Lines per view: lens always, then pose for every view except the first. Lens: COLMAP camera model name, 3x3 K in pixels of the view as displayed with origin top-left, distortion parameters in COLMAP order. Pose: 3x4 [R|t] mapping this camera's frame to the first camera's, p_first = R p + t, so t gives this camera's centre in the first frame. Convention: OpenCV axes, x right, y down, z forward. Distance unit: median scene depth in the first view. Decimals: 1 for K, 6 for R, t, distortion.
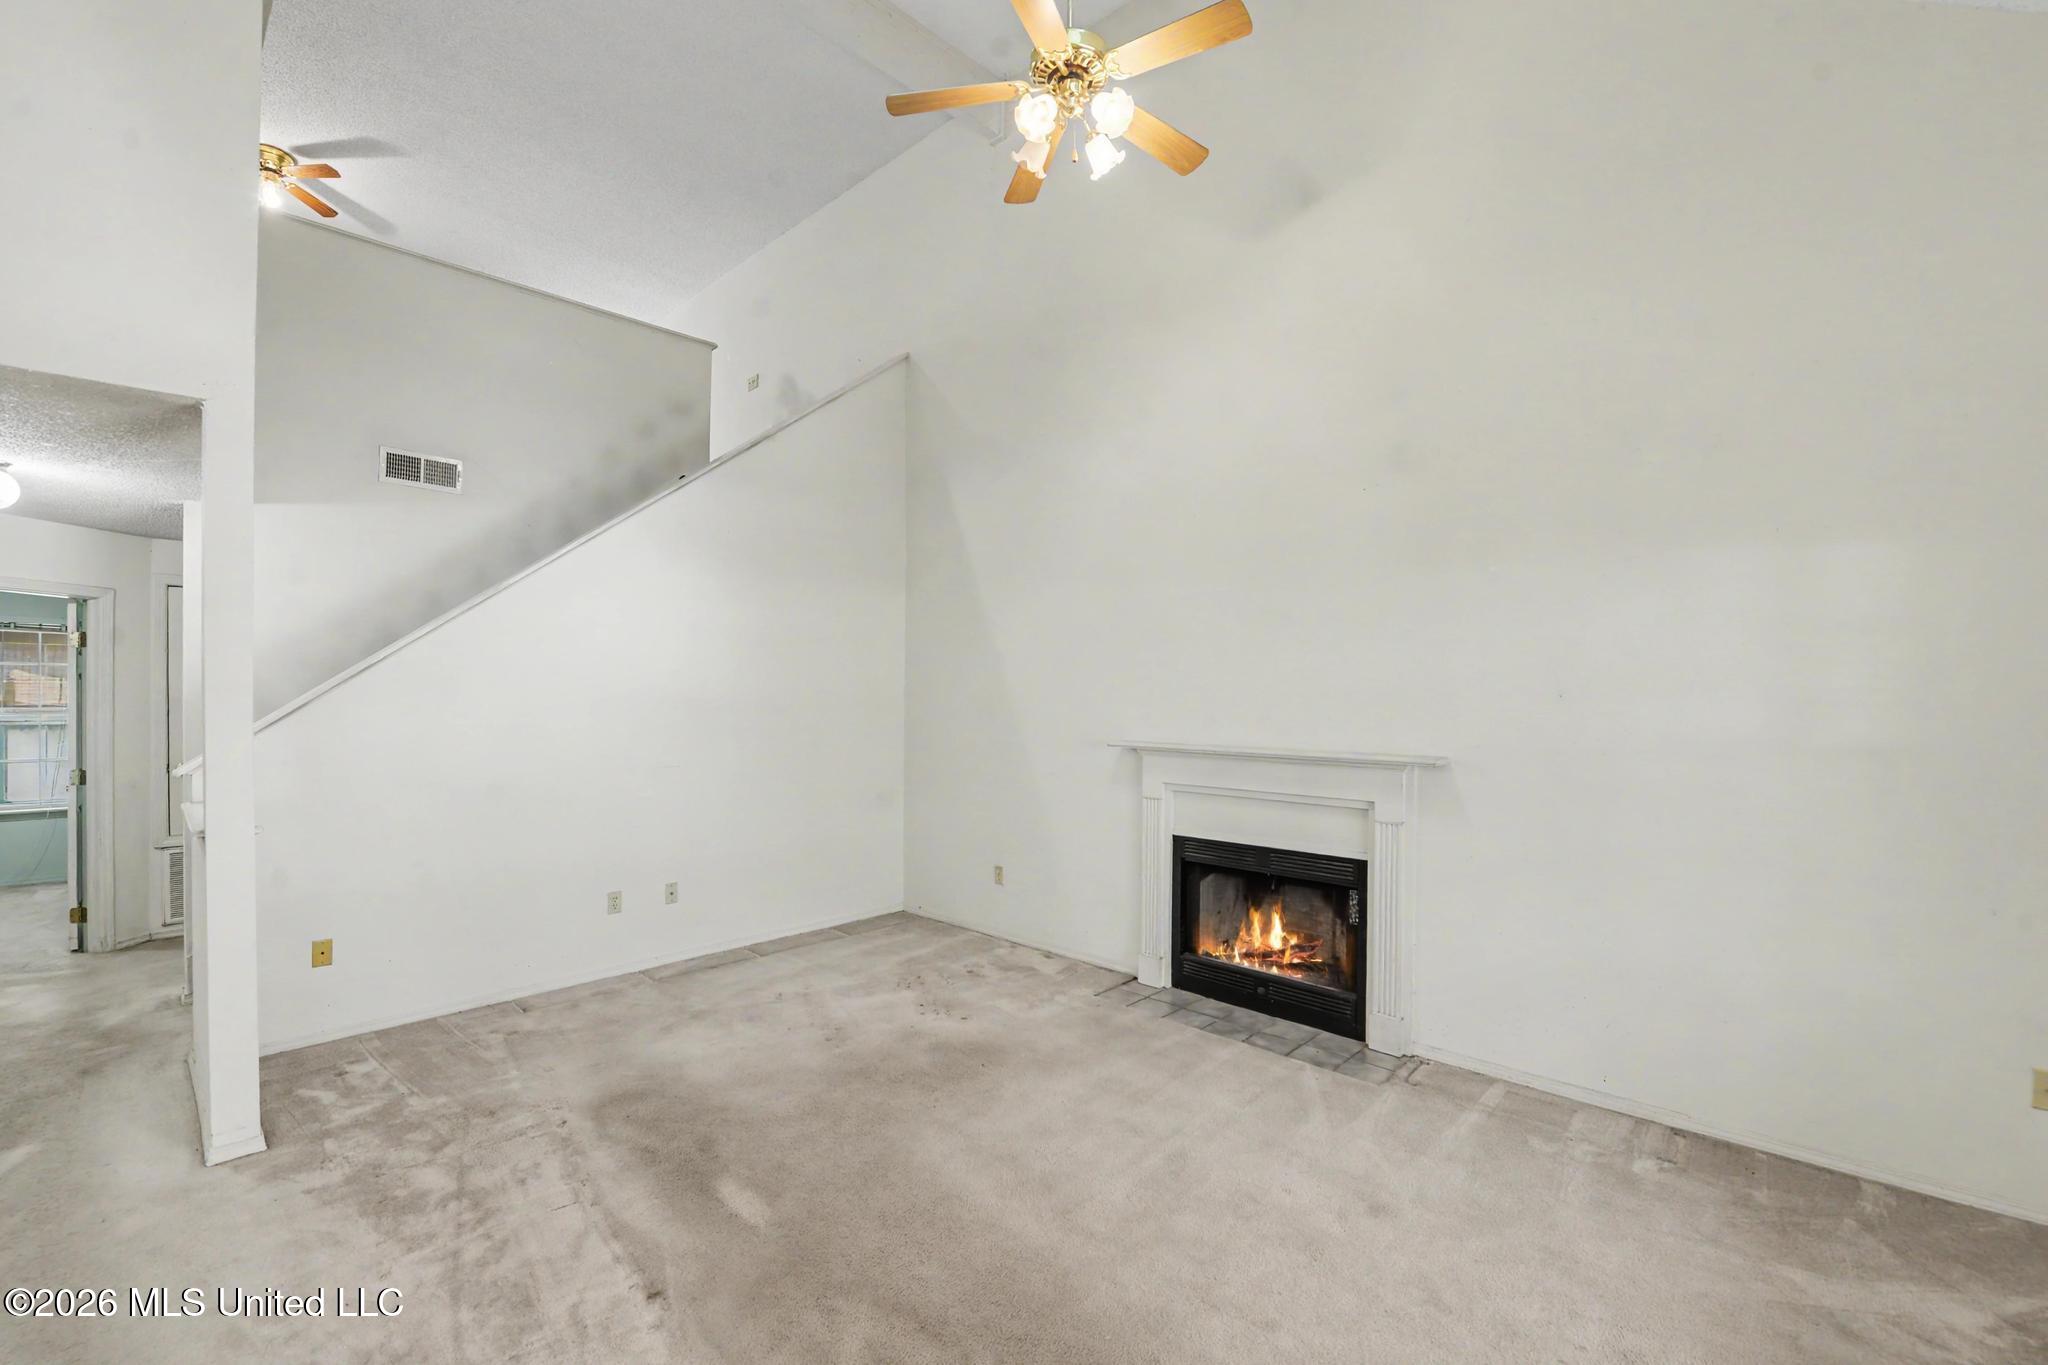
lens RADIAL K [[851.8, 0, 1021.9], [0, 851.8, 694.1], [0, 0, 1]] dist [-0.023016, -0.000044]
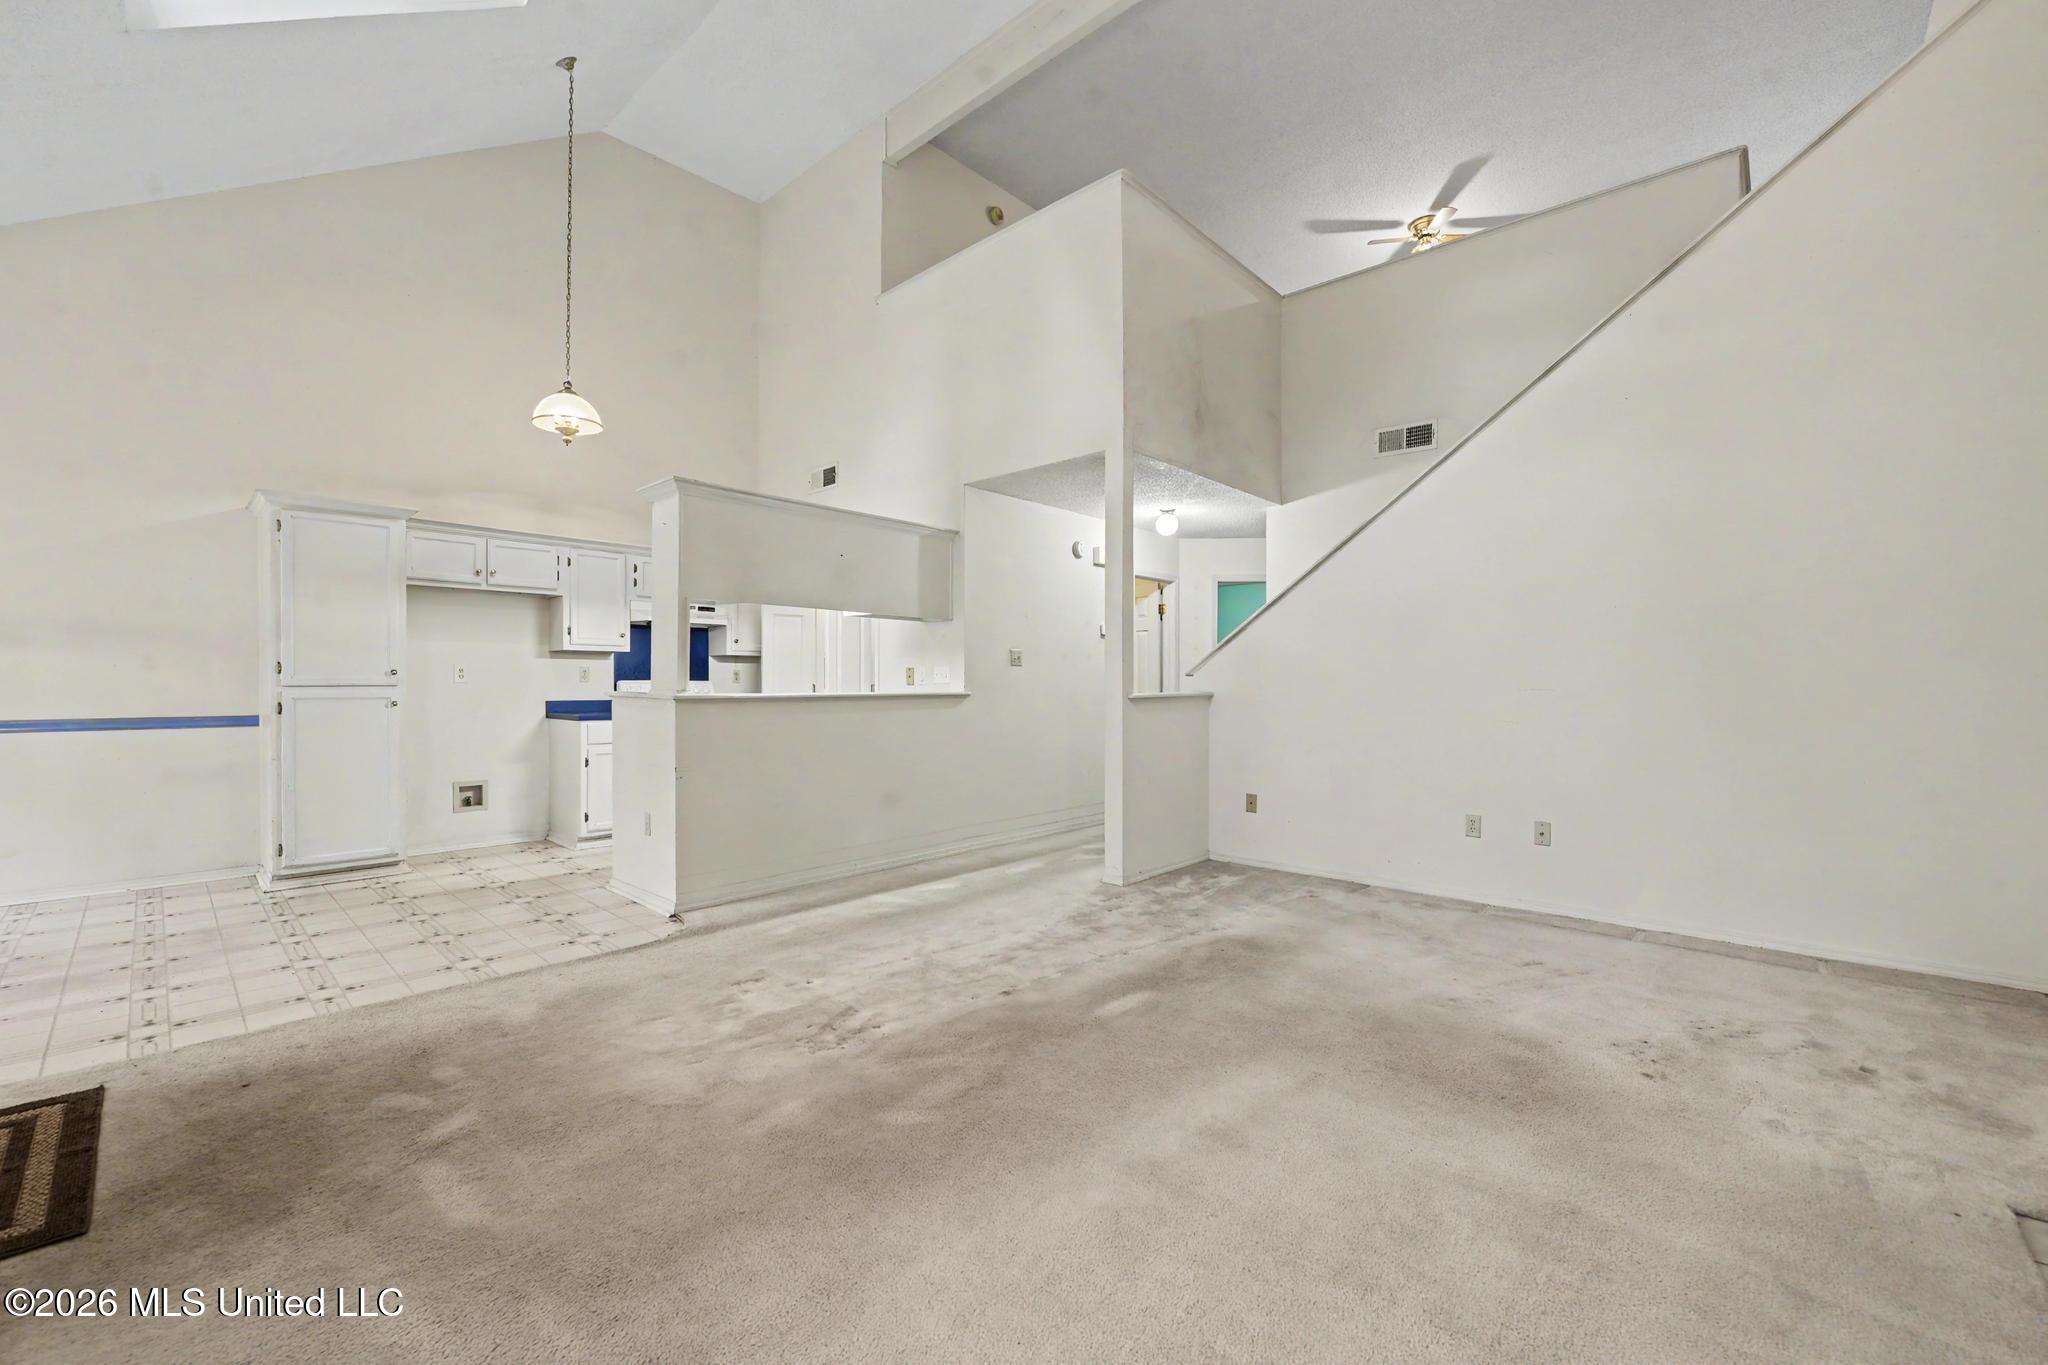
lens RADIAL K [[816.2, 0, 1013.4], [0, 816.2, 679.6], [0, 0, 1]] dist [-0.008804, -0.000309]
pose [[0.009759, -0.006393, -0.999932, 0.543641], [-0.002917, 0.999975, -0.006422, 0.105020], [0.999948, 0.002979, 0.009740, 0.560155]]
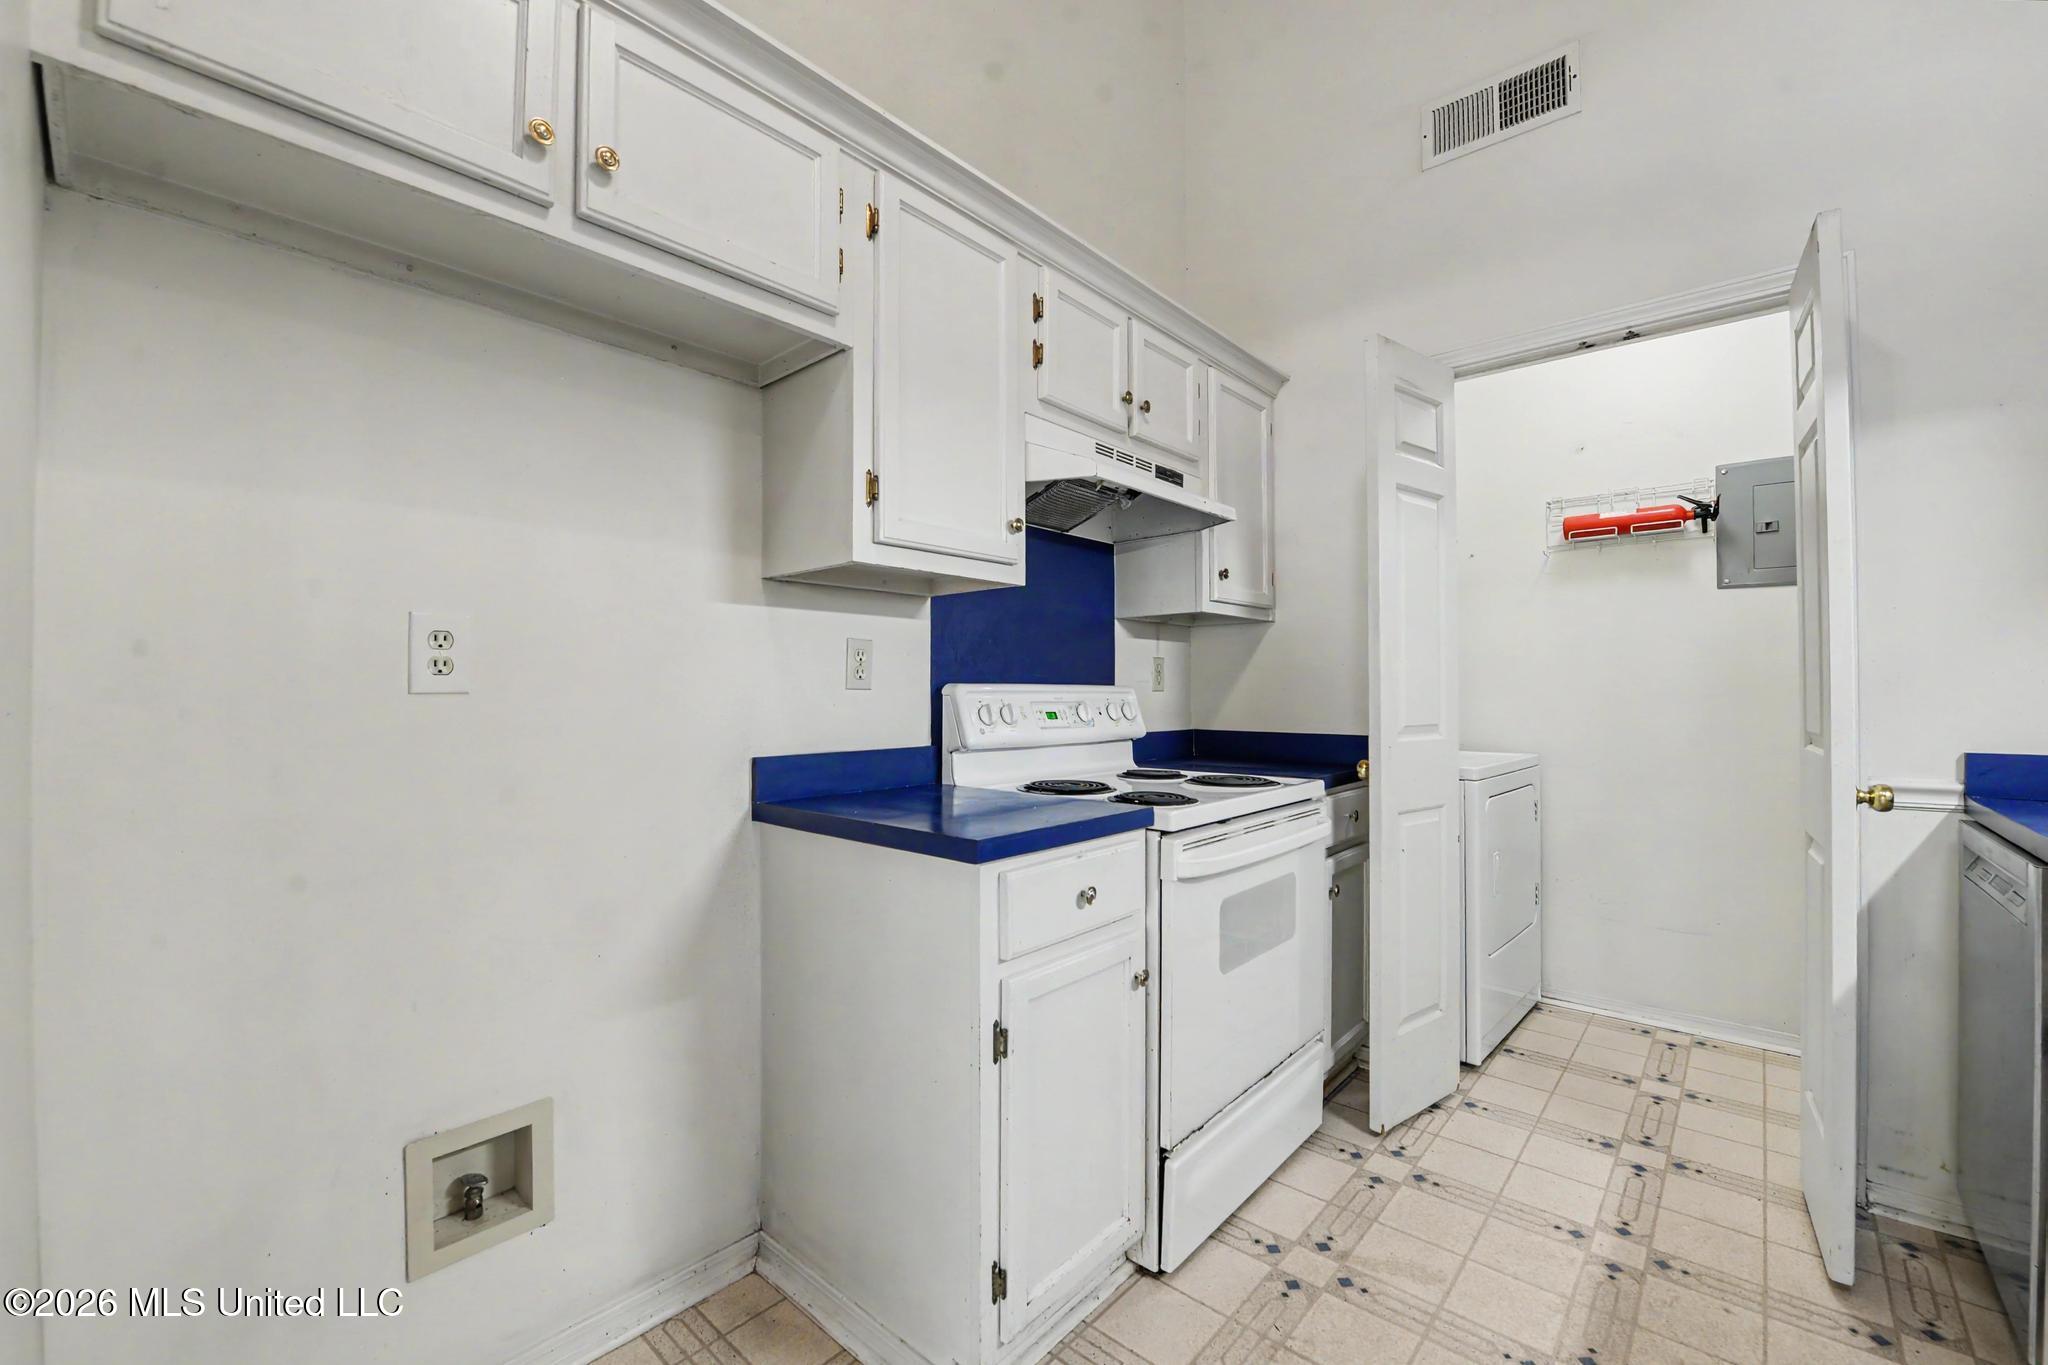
lens RADIAL K [[816.2, 0, 1013.4], [0, 816.2, 679.6], [0, 0, 1]] dist [-0.008804, -0.000309]
pose [[0.033712, -0.015593, -0.999310, -0.626363], [-0.001094, 0.999877, -0.015639, 0.103696], [0.999431, 0.001620, 0.033690, -0.222216]]
